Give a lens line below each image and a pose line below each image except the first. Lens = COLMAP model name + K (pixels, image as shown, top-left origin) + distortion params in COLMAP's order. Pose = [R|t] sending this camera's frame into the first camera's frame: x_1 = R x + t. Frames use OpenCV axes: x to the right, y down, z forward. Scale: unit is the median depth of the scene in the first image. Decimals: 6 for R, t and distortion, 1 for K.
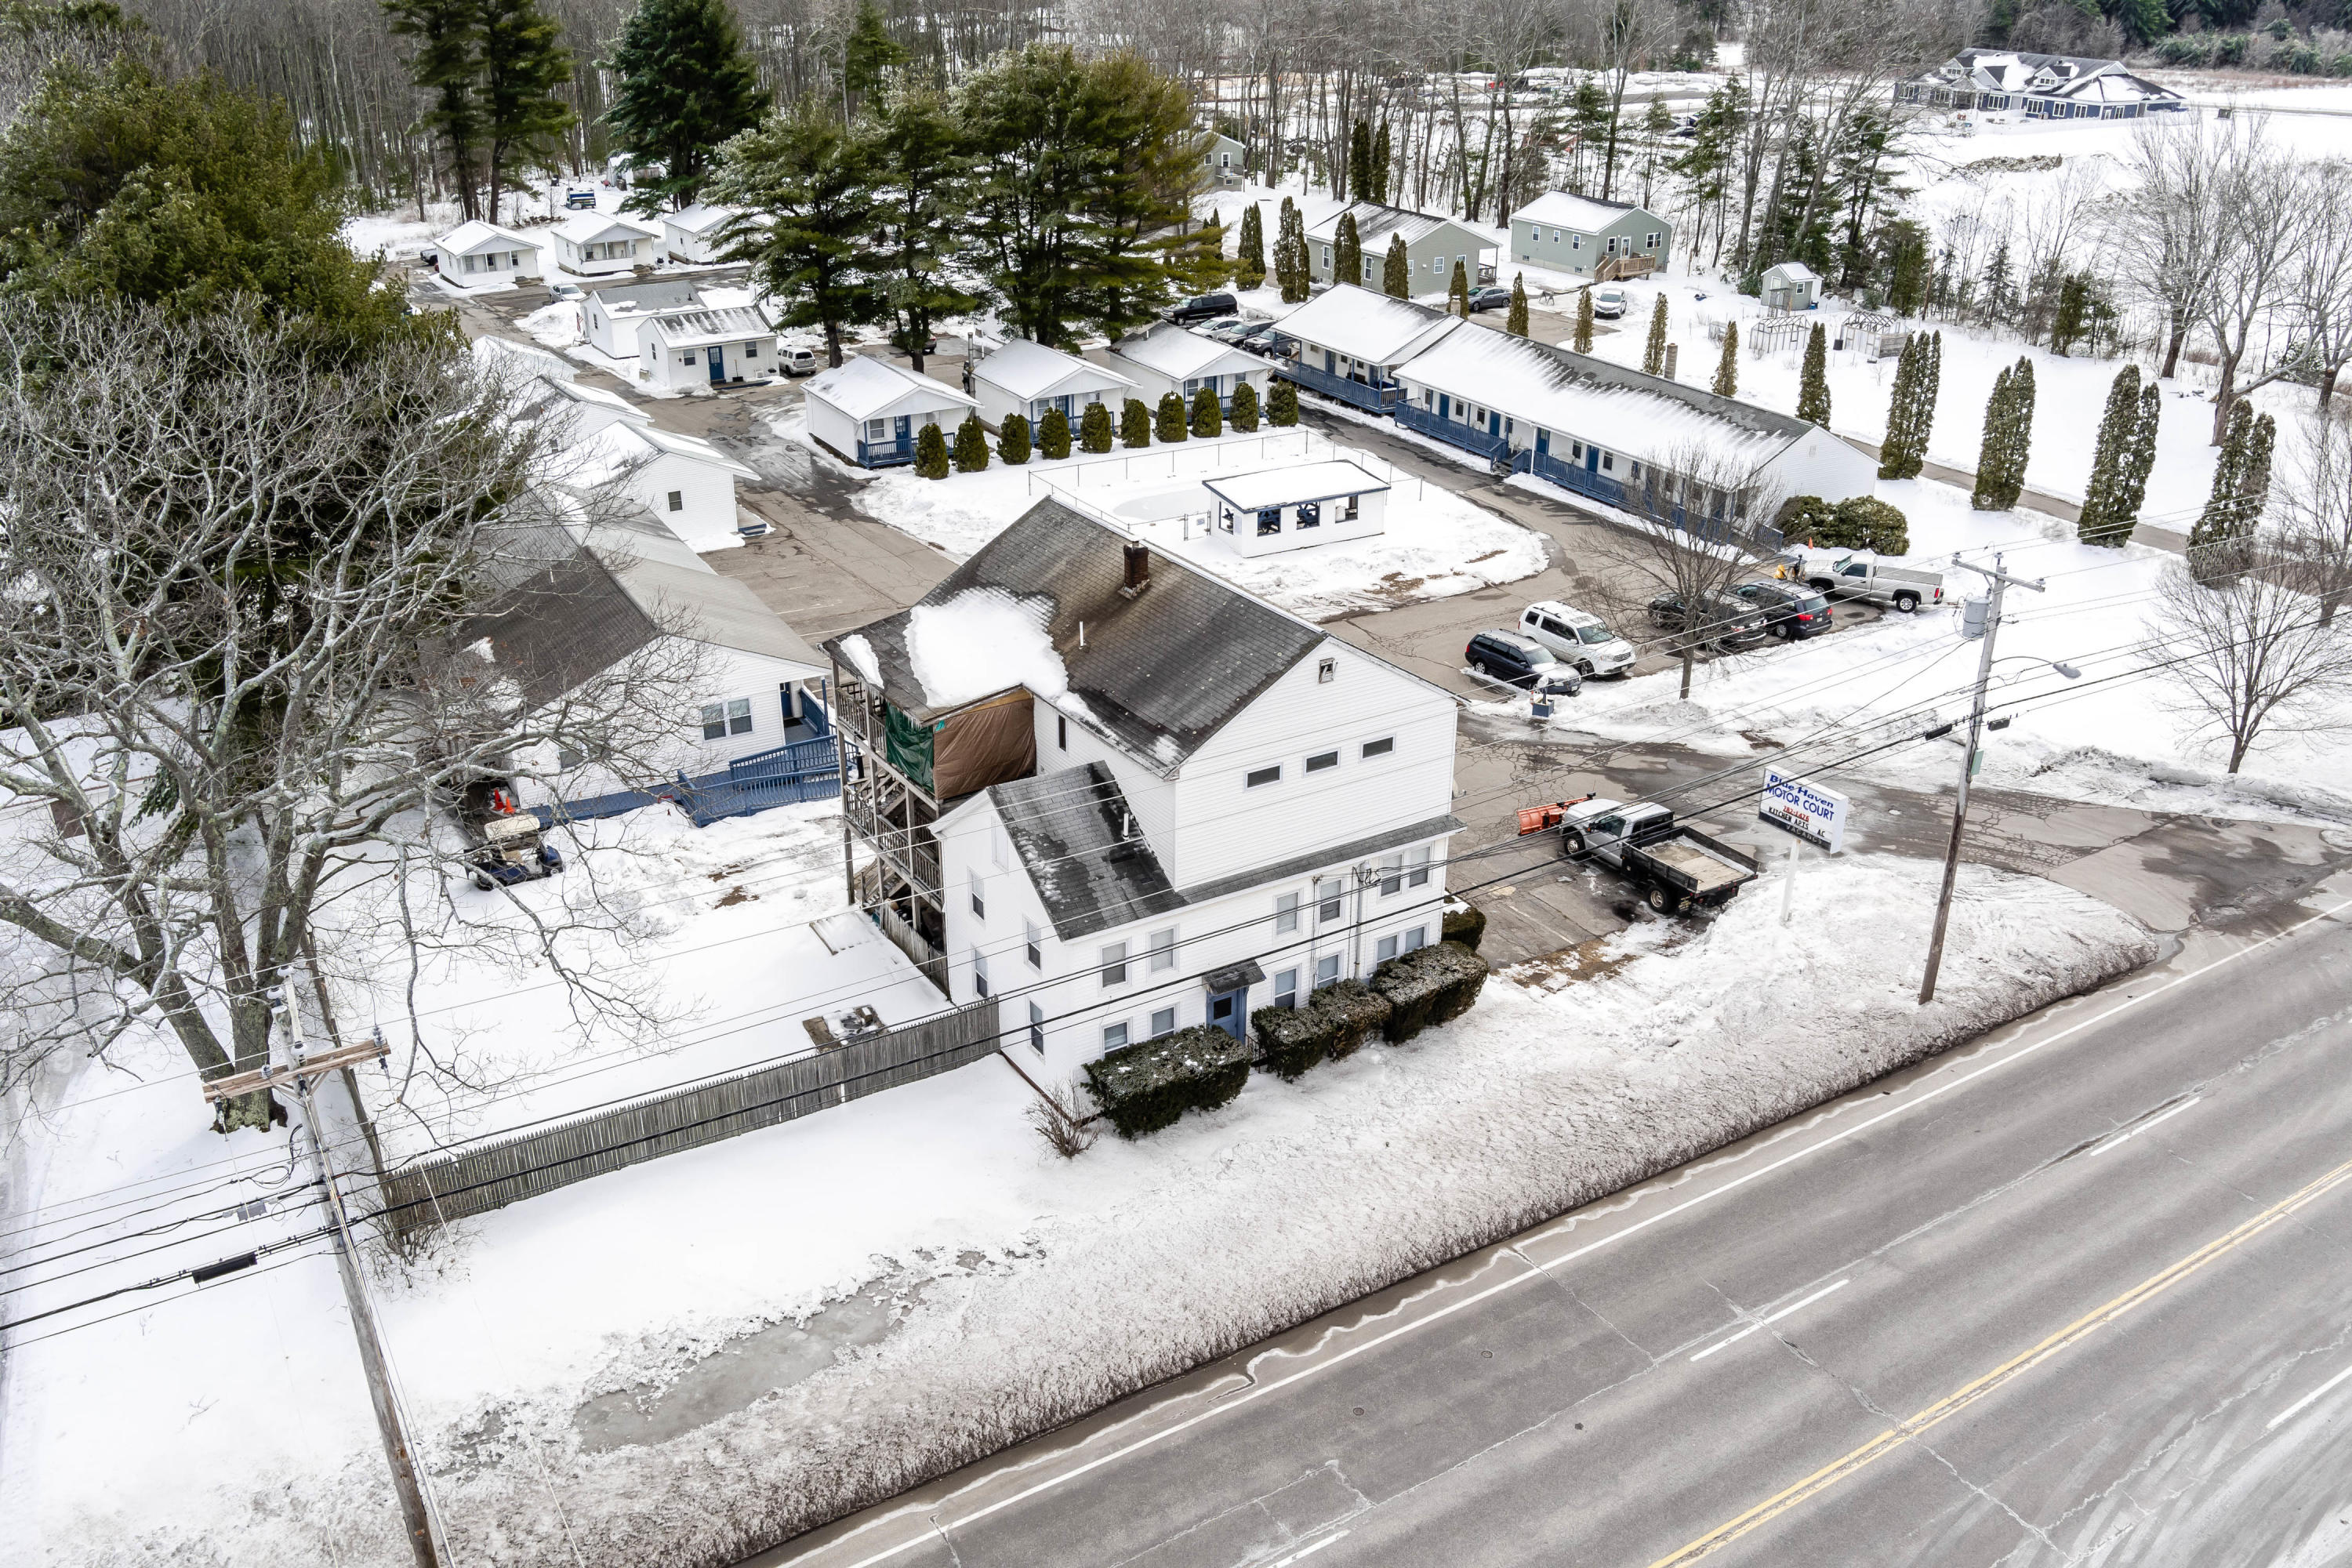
lens RADIAL K [[1903.4, 0, 1168.3], [0, 1903.4, 793.4], [0, 0, 1]] dist [-0.071228, 0.016805]
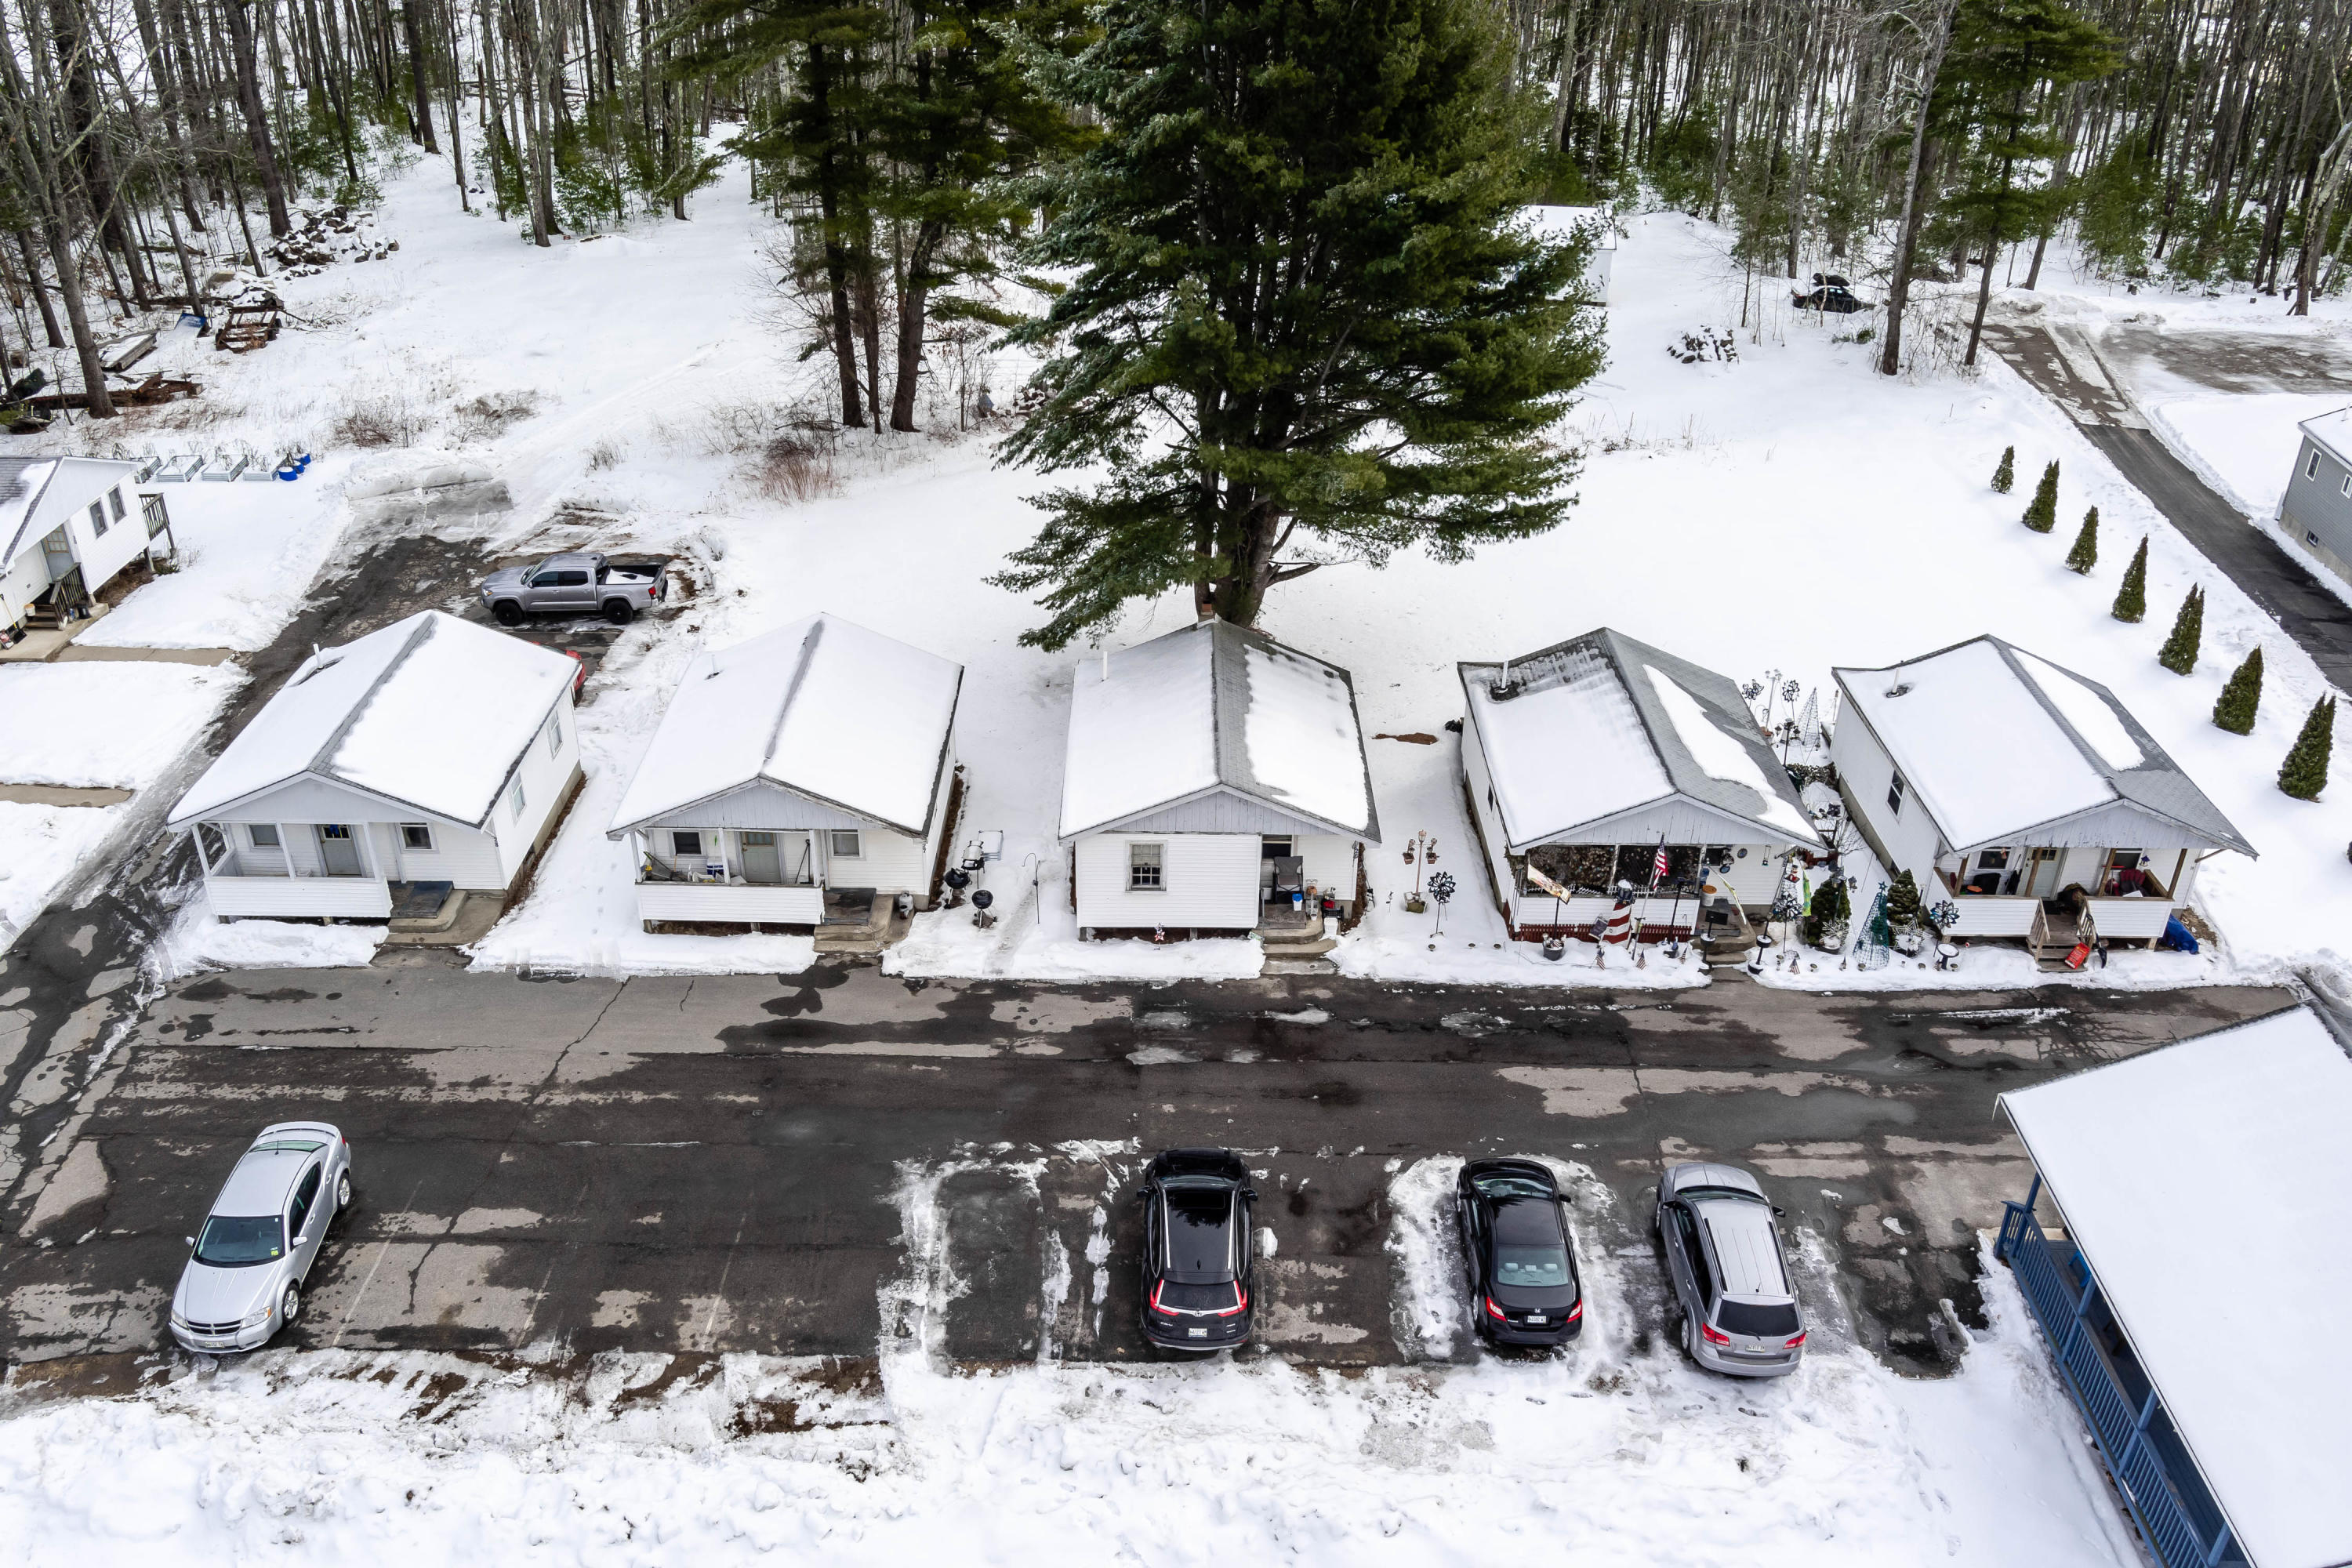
lens RADIAL K [[1903.4, 0, 1179.9], [0, 1903.4, 796.8], [0, 0, 1]] dist [-0.071228, 0.016805]
pose [[0.852030, 0.271429, -0.447629, -0.248547], [-0.235274, 0.962403, 0.135746, -0.691180], [0.467645, -0.010345, 0.883856, 1.571331]]
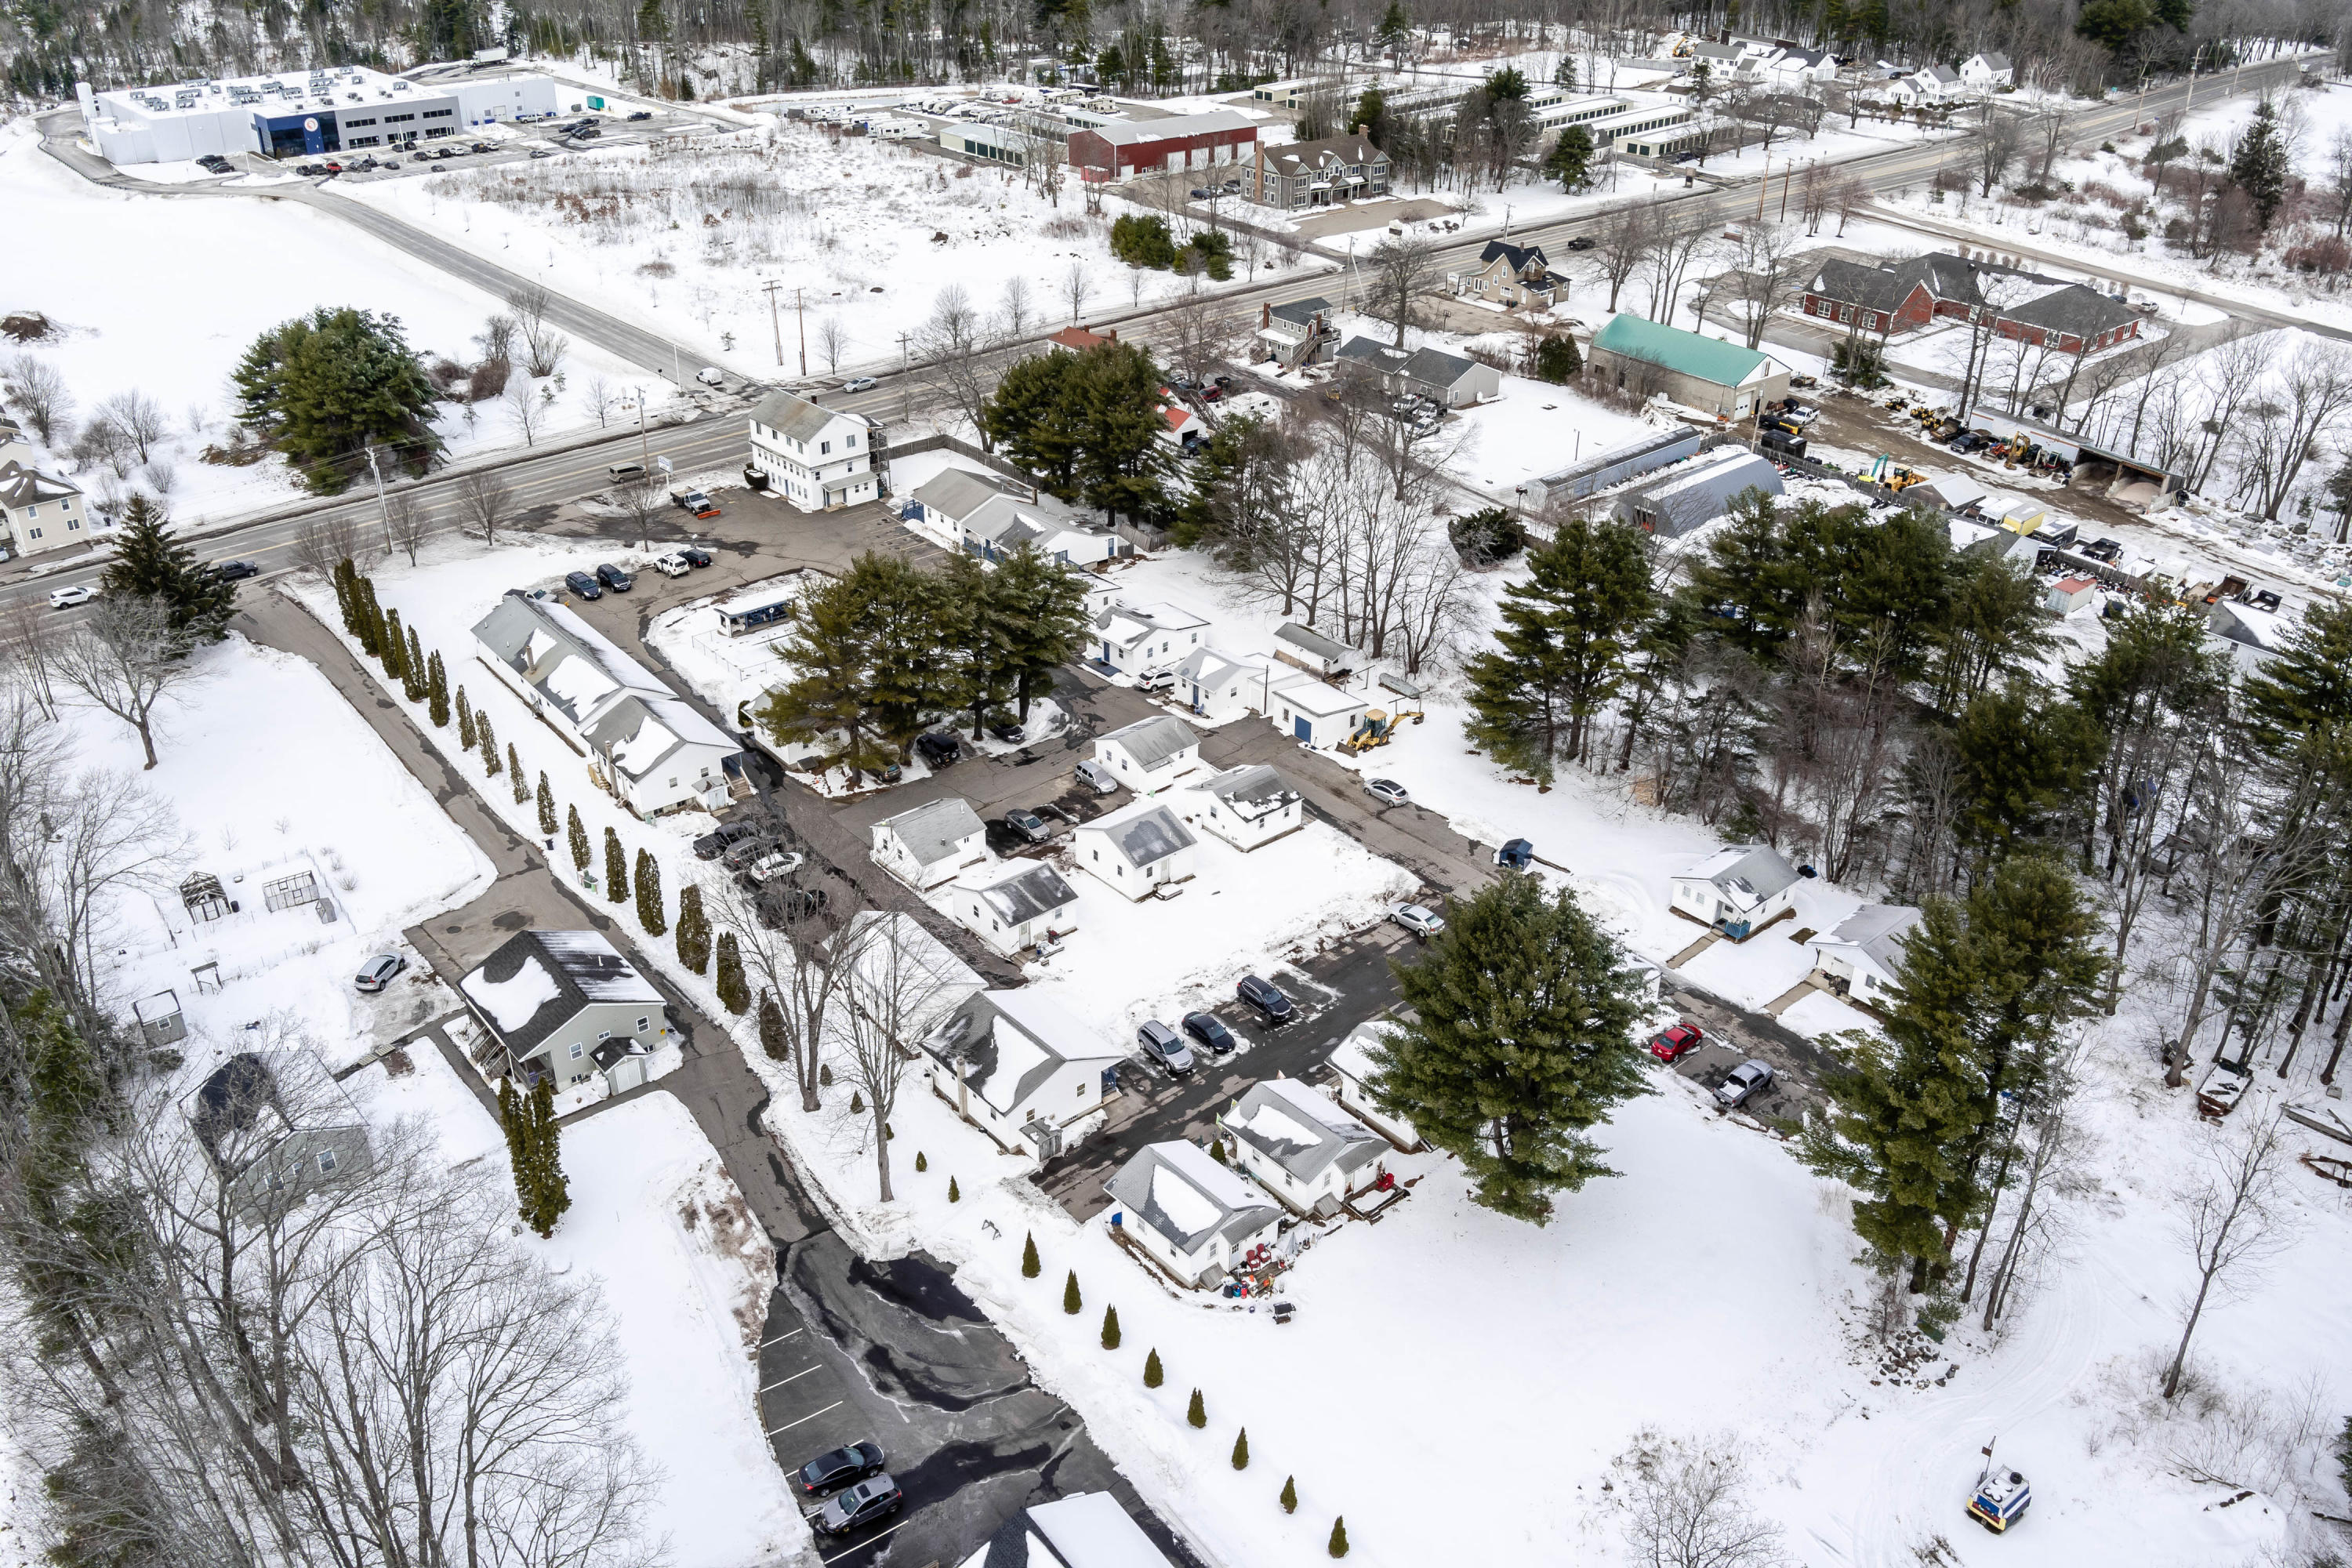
lens RADIAL K [[1903.4, 0, 1185.9], [0, 1903.4, 794.0], [0, 0, 1]] dist [-0.071228, 0.016805]
pose [[-0.984666, 0.072811, -0.158528, -0.067076], [-0.087500, 0.580019, 0.809890, -2.093479], [0.150918, 0.811342, -0.564754, 2.794062]]
